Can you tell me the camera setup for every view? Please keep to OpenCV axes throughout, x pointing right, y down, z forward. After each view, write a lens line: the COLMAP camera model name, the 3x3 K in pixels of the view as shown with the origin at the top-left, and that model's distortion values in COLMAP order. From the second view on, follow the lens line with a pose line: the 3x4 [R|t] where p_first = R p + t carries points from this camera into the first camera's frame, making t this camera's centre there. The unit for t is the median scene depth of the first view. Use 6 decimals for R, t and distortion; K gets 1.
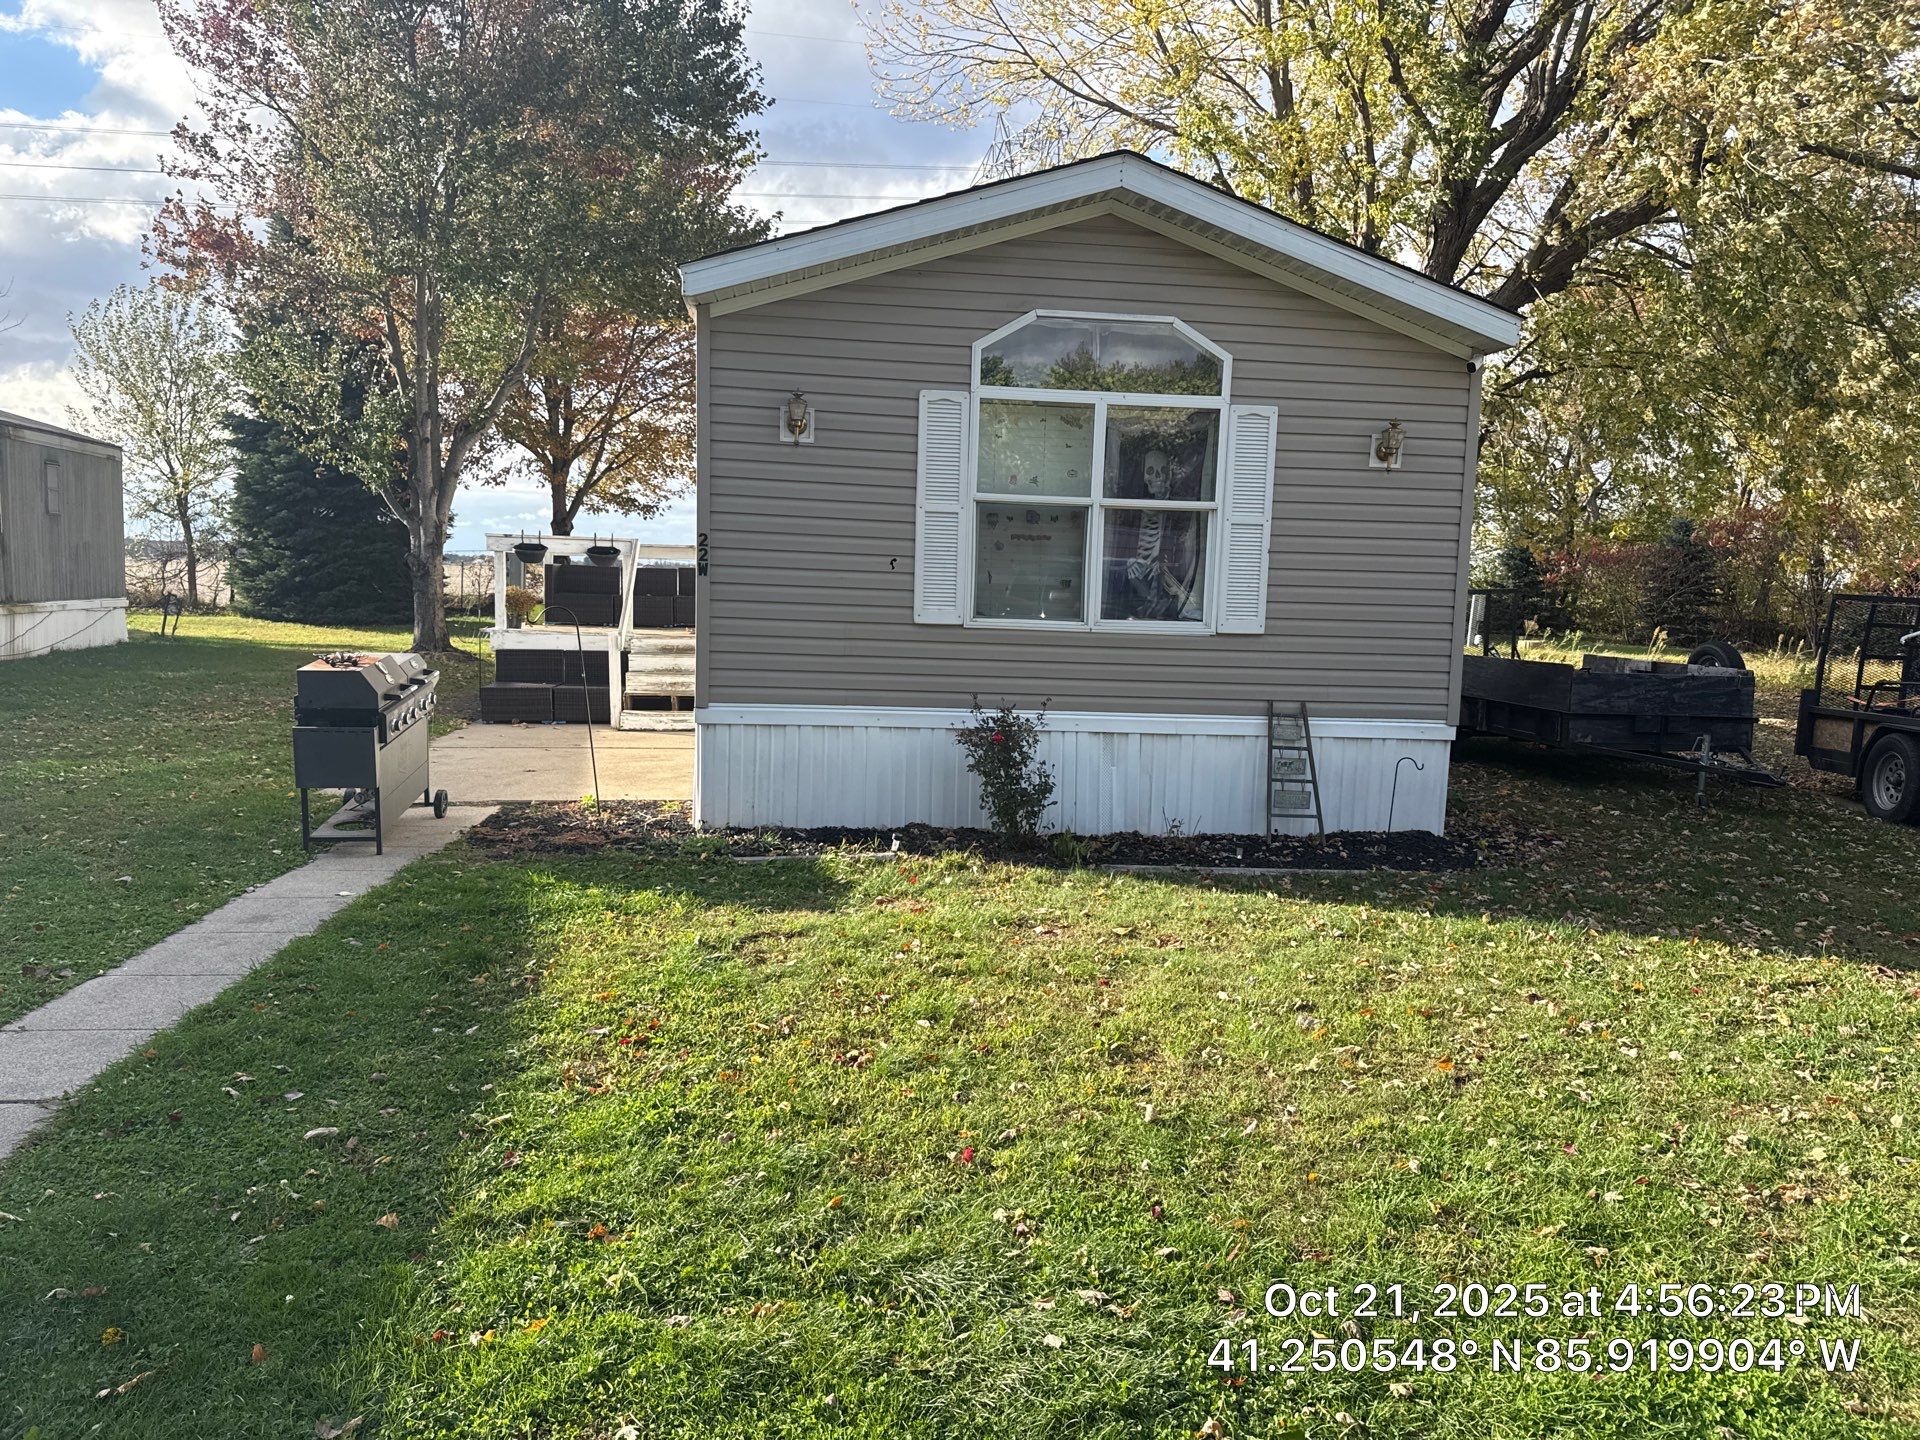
lens RADIAL K [[1328.1, 0, 960.0], [0, 1328.1, 720.0], [0, 0, 1]] dist [0.004191, 0.000633]
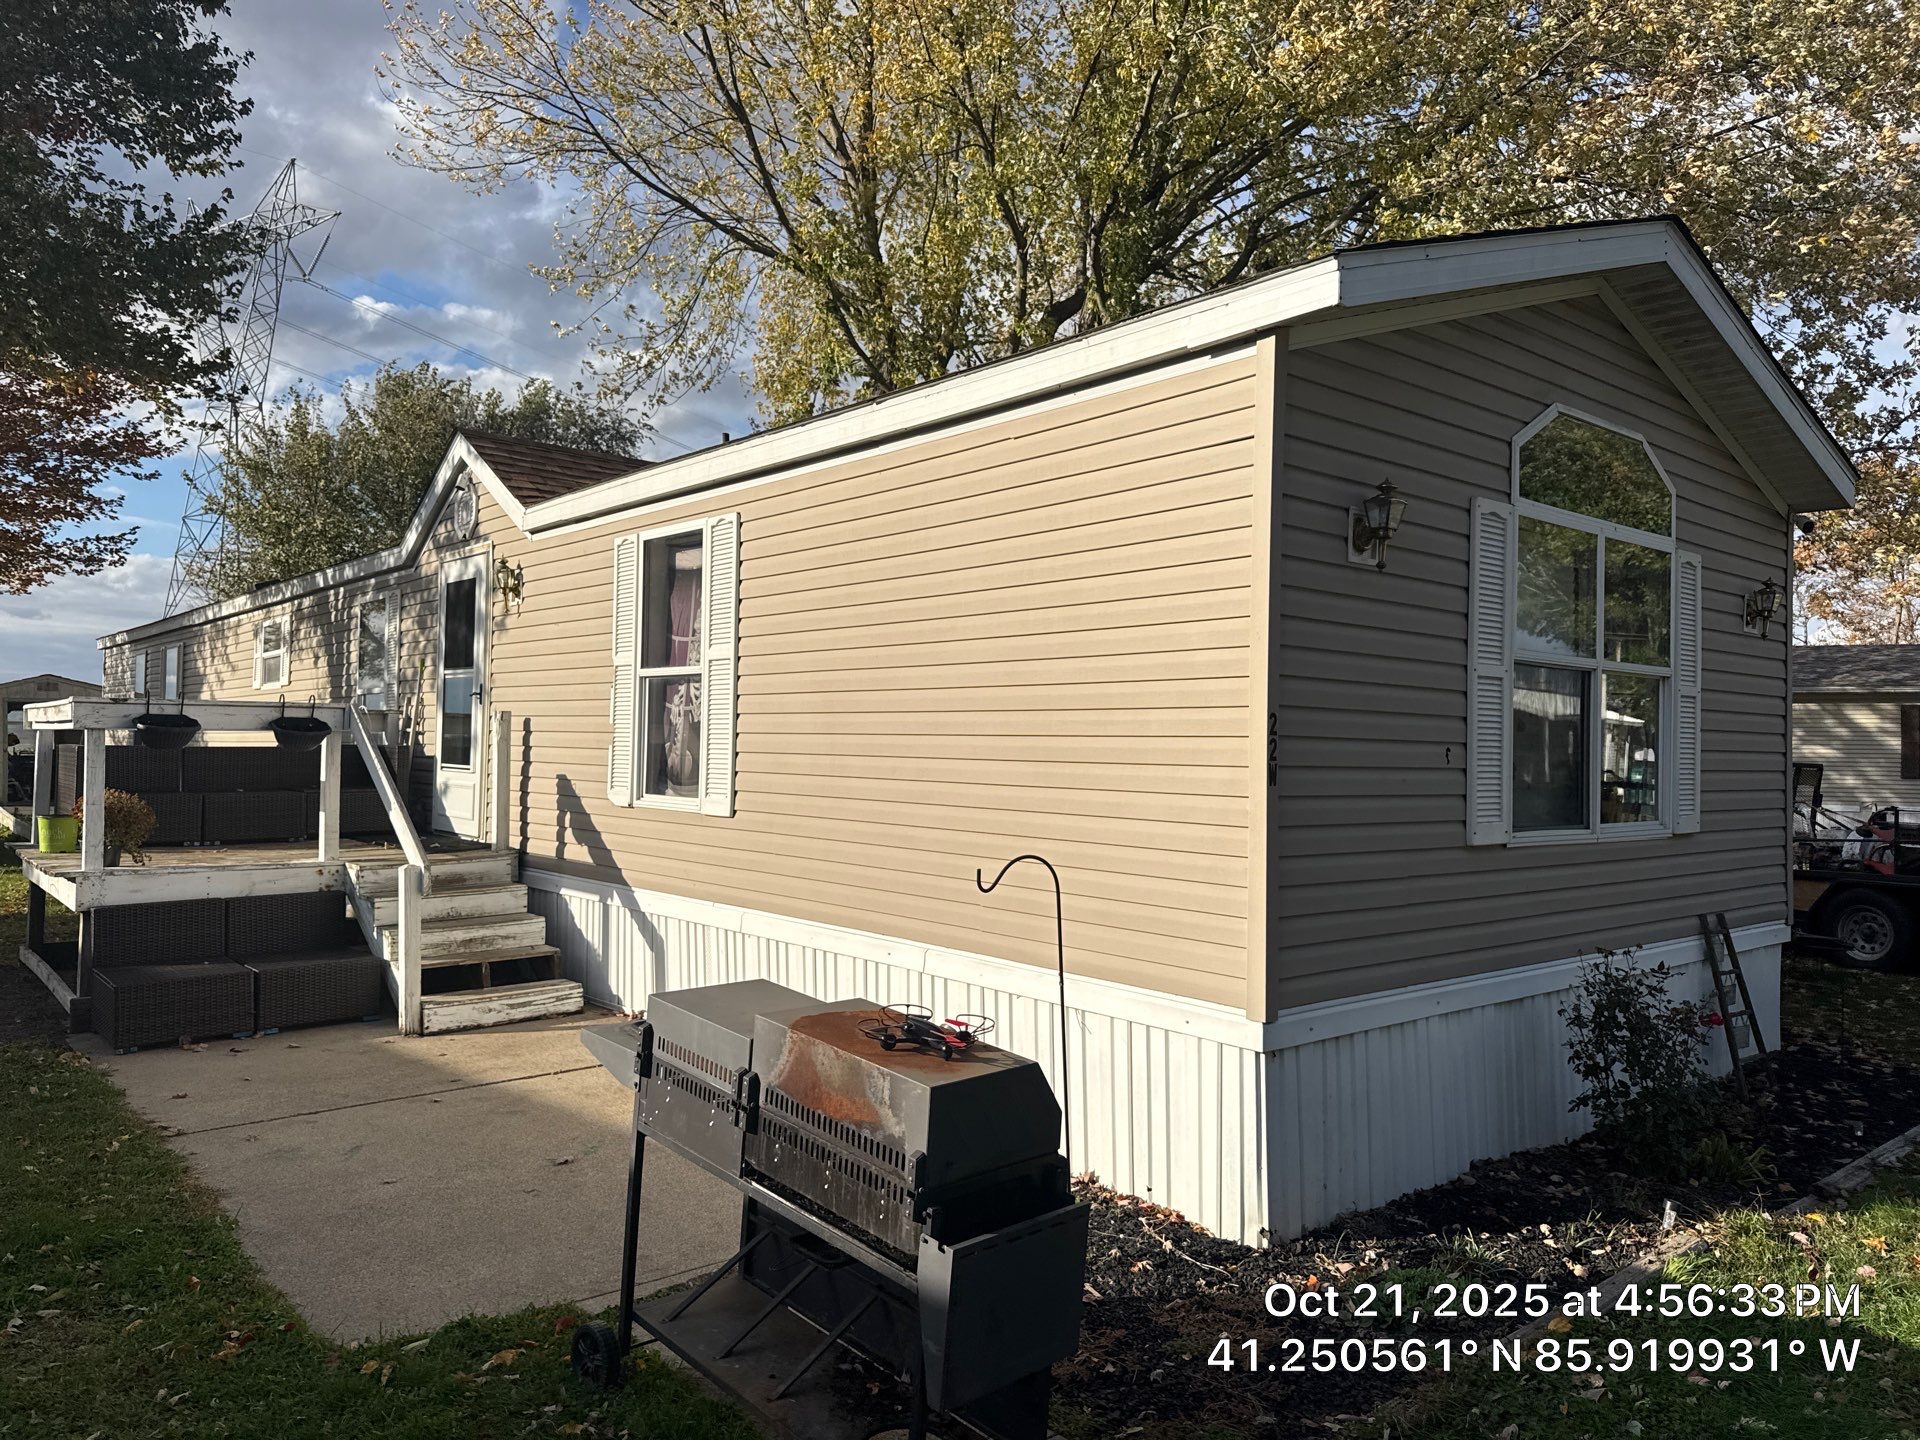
lens RADIAL K [[1342.6, 0, 960.0], [0, 1342.6, 720.0], [0, 0, 1]] dist [-0.001362, -0.000789]
pose [[0.829292, -0.006972, 0.558772, -0.621221], [0.070435, 0.993252, -0.092141, -0.093097], [-0.554358, 0.115769, 0.824187, 0.598334]]
